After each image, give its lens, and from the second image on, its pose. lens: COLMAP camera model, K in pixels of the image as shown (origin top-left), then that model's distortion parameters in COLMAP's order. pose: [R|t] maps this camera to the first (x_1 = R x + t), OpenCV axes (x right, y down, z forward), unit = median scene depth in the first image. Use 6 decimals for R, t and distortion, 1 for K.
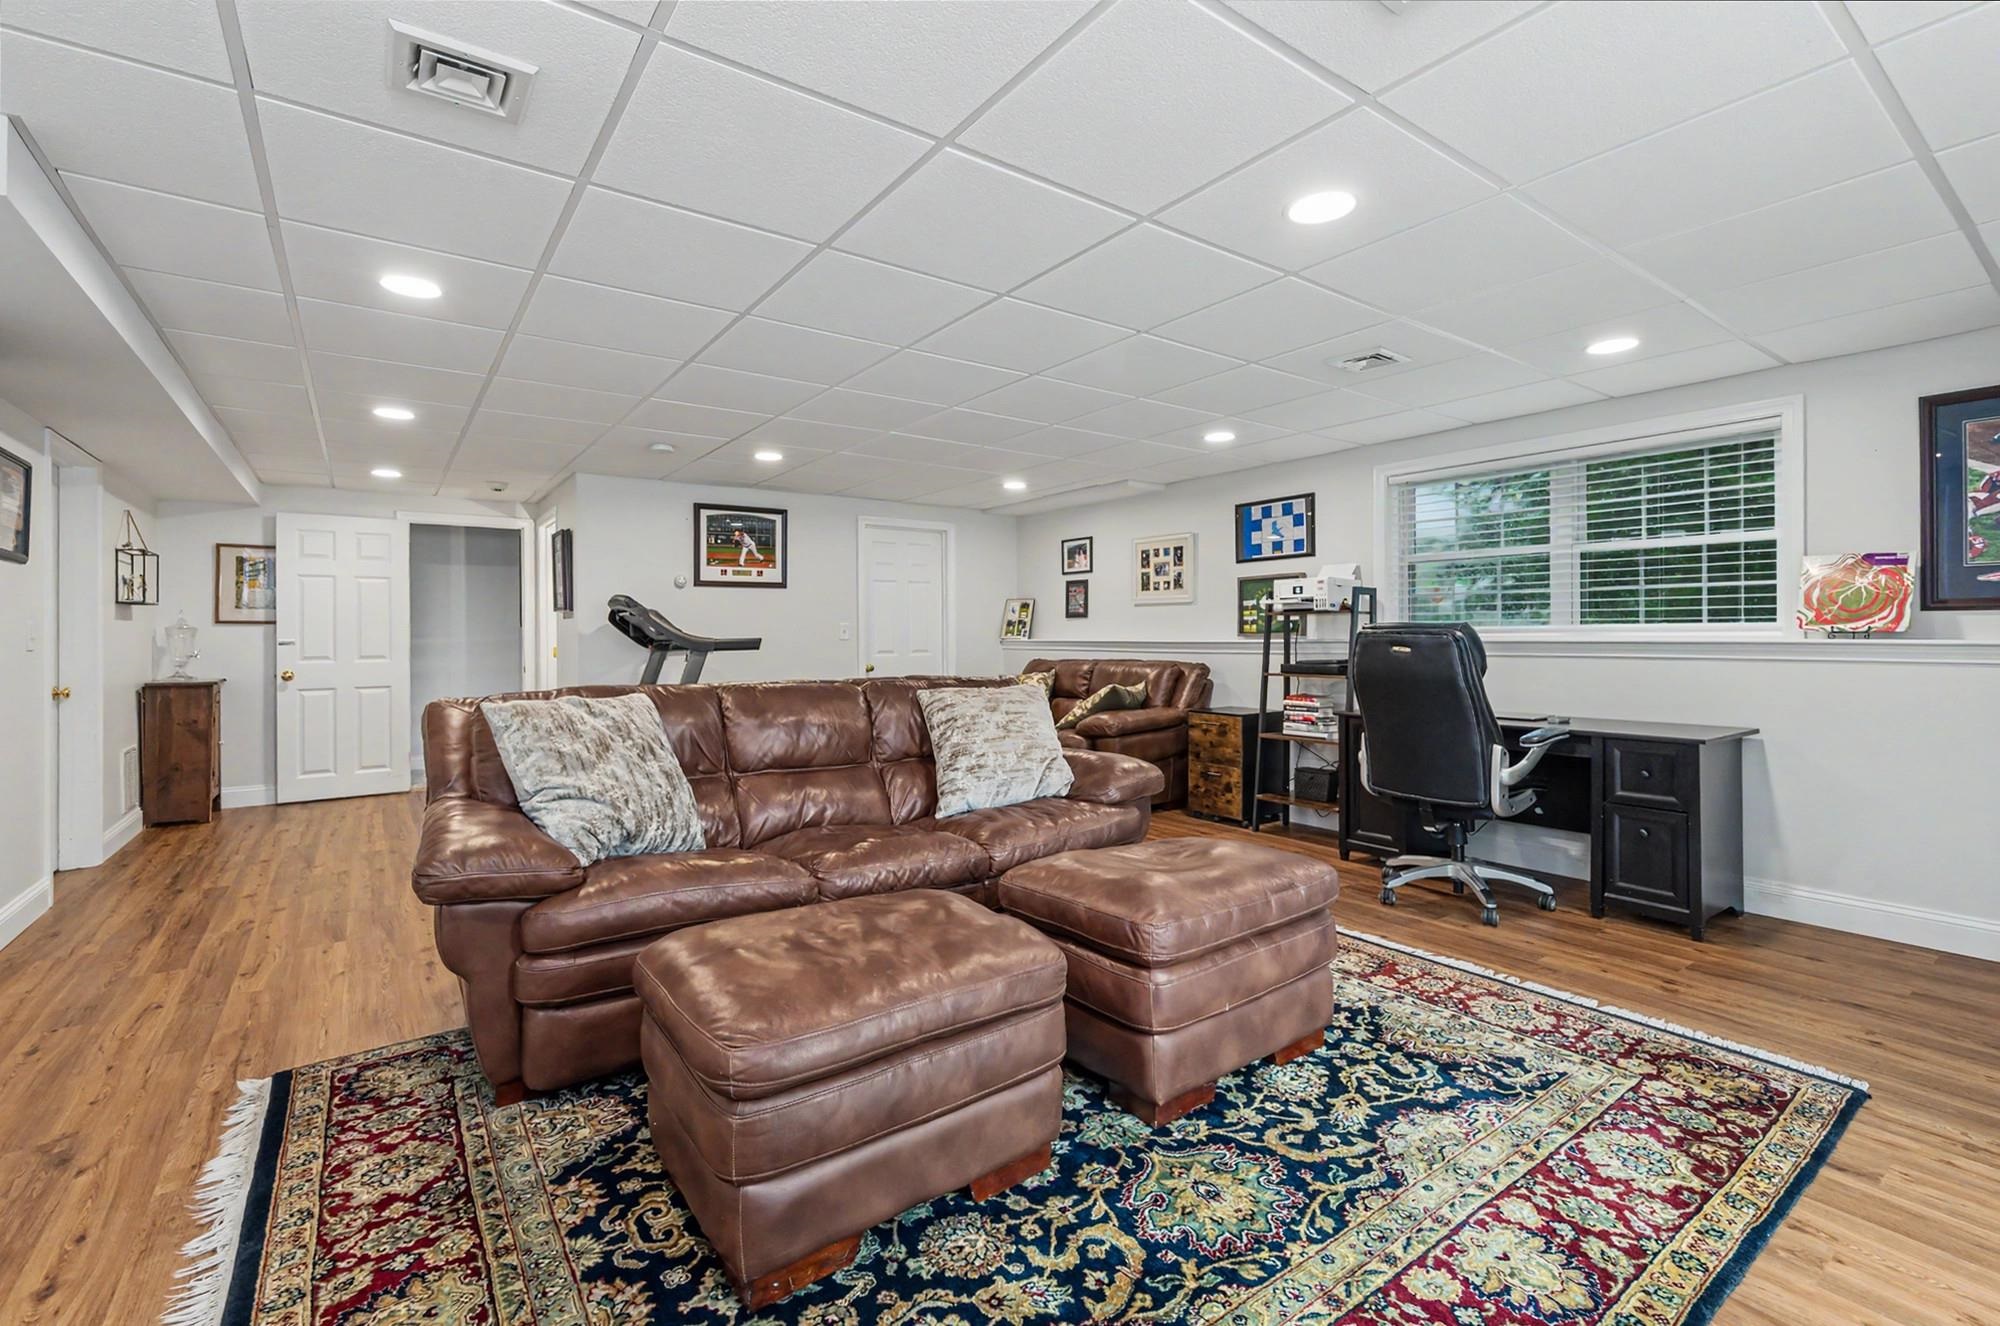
lens RADIAL K [[890.9, 0, 979.7], [0, 890.9, 628.6], [0, 0, 1]] dist [-0.003689, -0.000239]
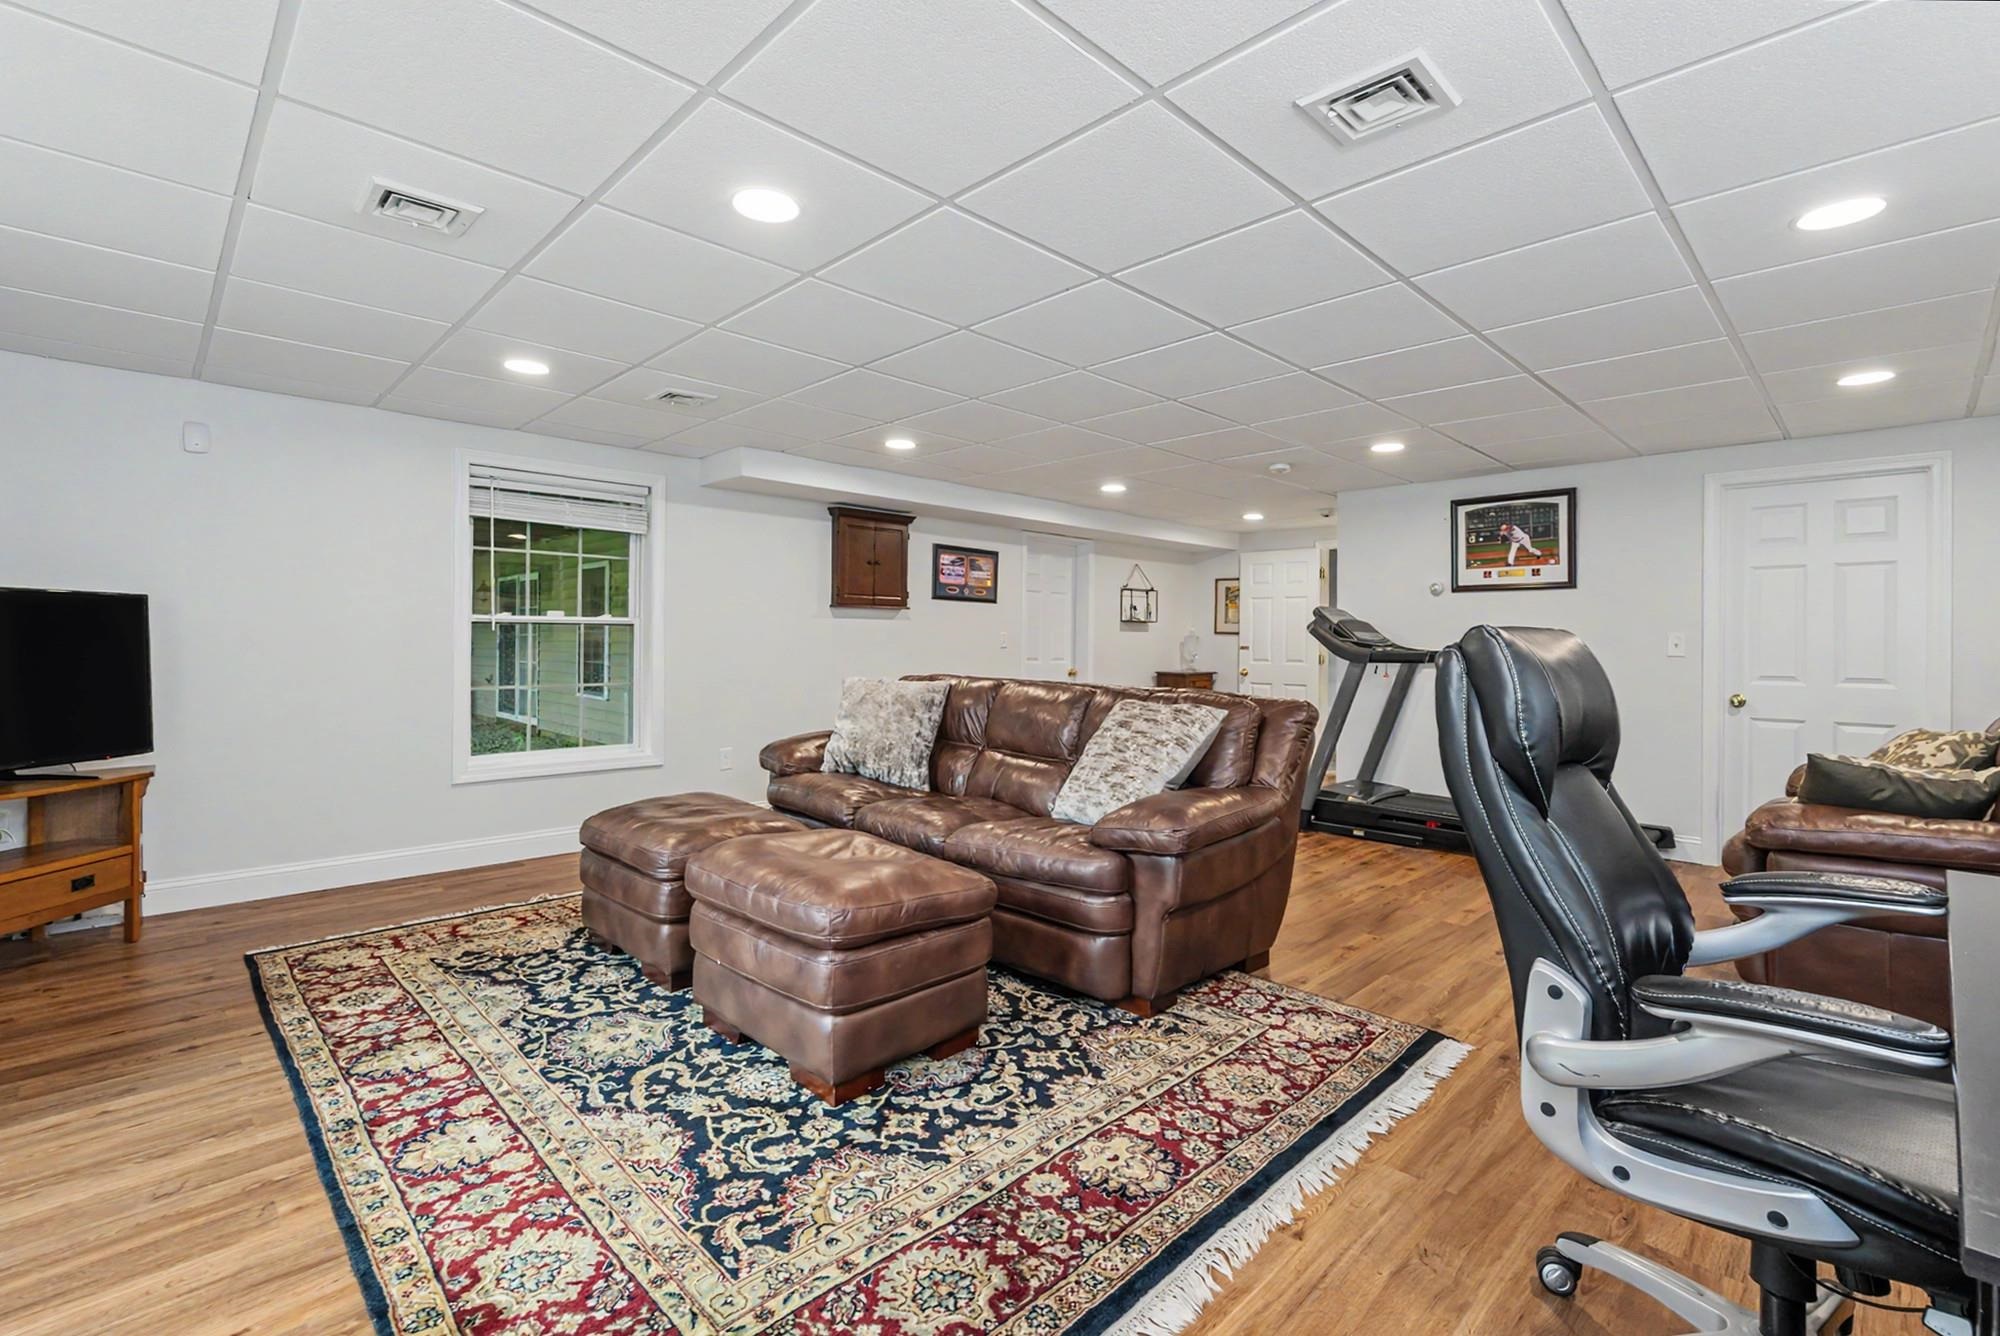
lens RADIAL K [[890.9, 0, 1001.2], [0, 890.9, 652.8], [0, 0, 1]] dist [-0.003689, -0.000239]
pose [[0.152269, 0.020085, -0.988135, 1.432045], [-0.003941, 0.999798, 0.019714, -0.005855], [0.988331, 0.000893, 0.152317, 1.147428]]
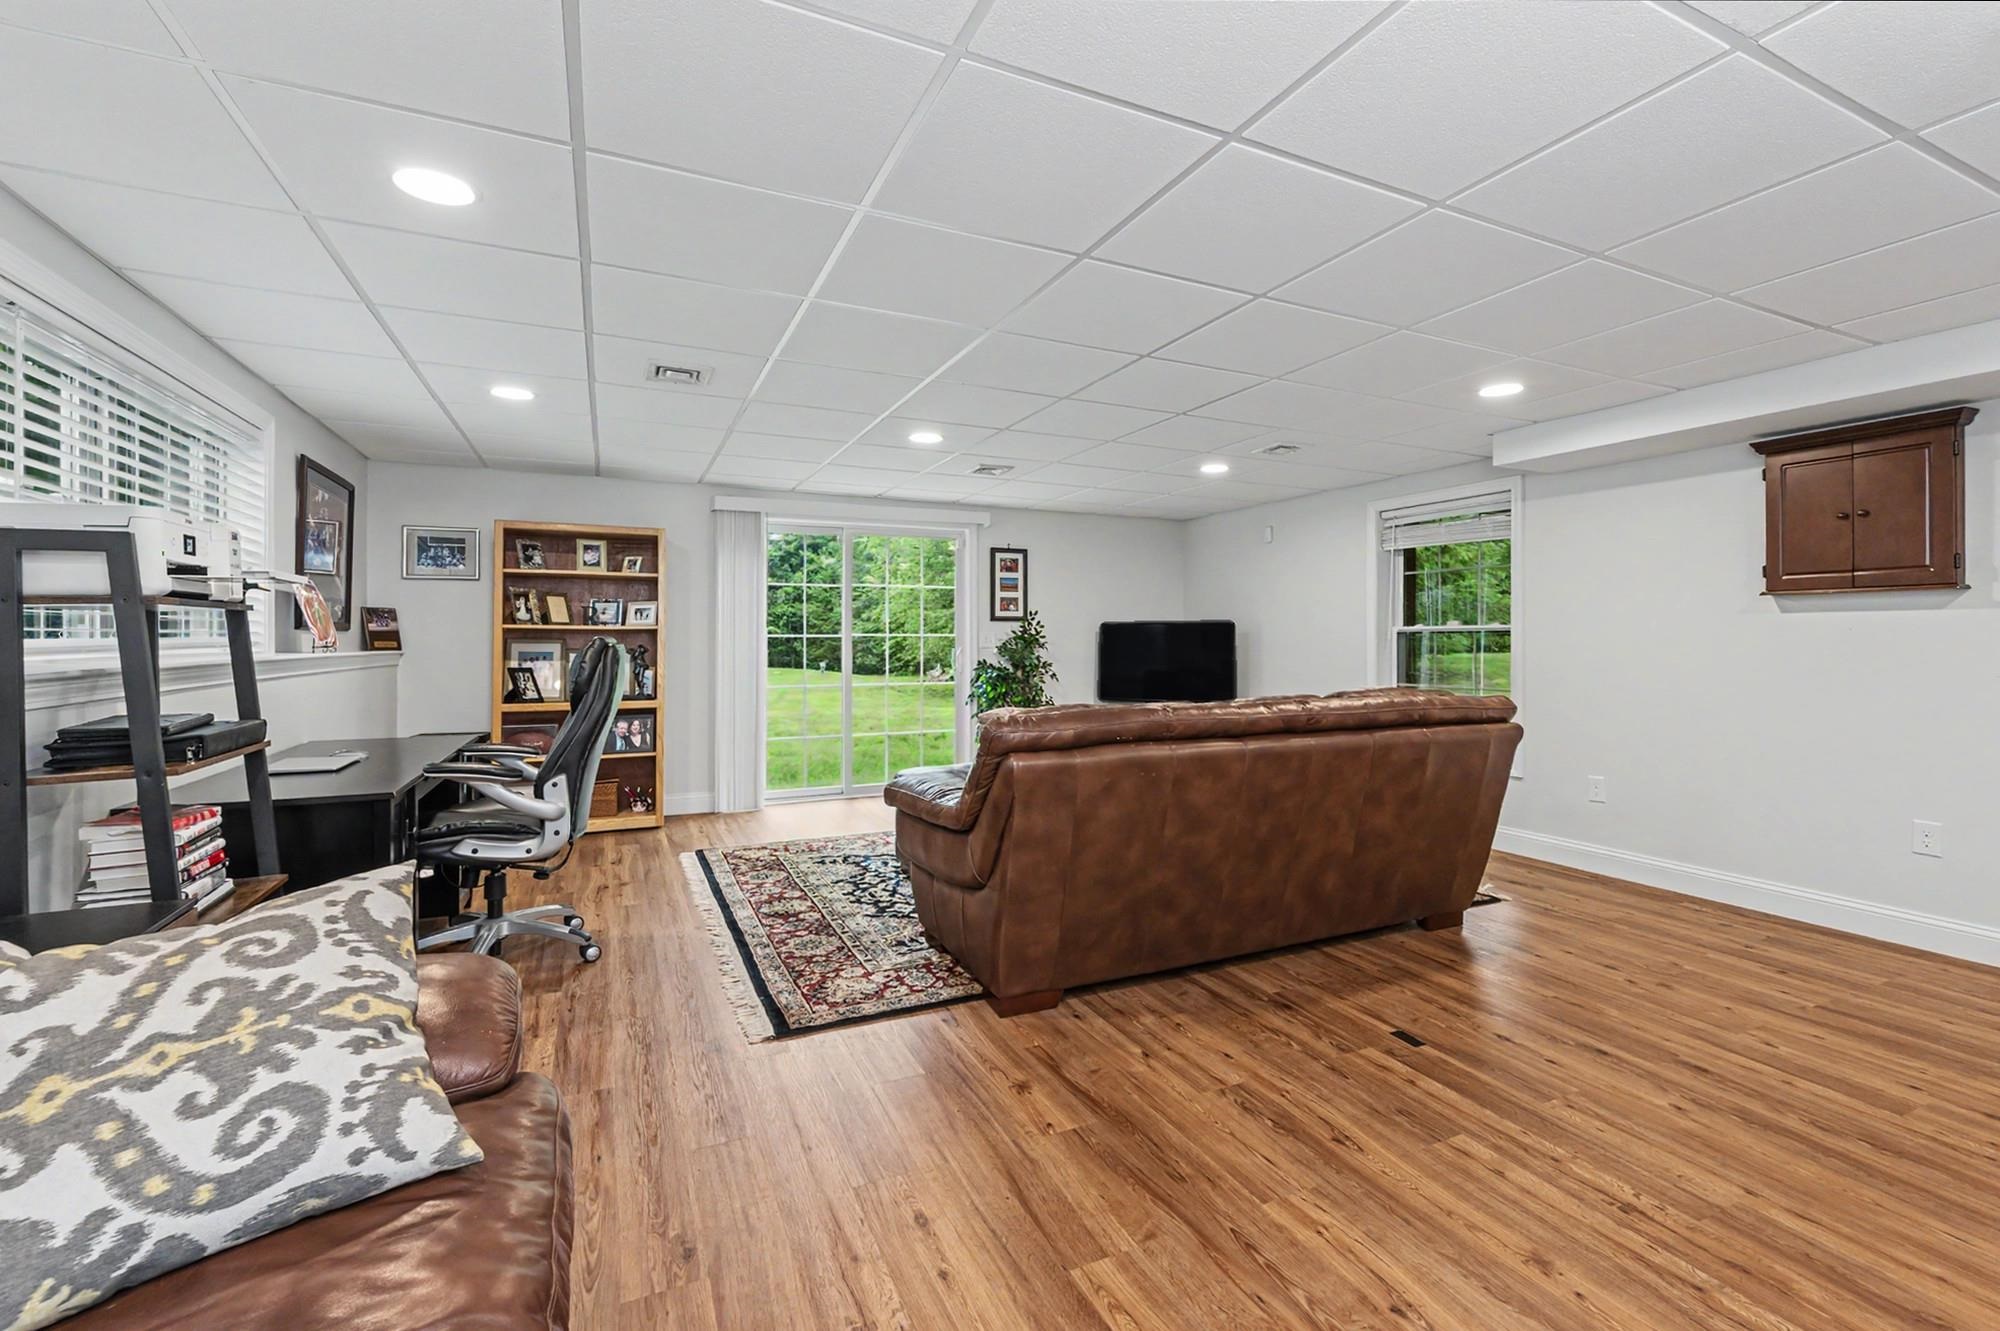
lens RADIAL K [[841.5, 0, 995.4], [0, 841.5, 648.8], [0, 0, 1]] dist [-0.003266, -0.000323]
pose [[-0.982778, 0.001765, 0.184780, -0.143520], [0.003124, 0.999970, 0.007060, 0.000439], [-0.184762, 0.007516, -0.982755, 2.970793]]
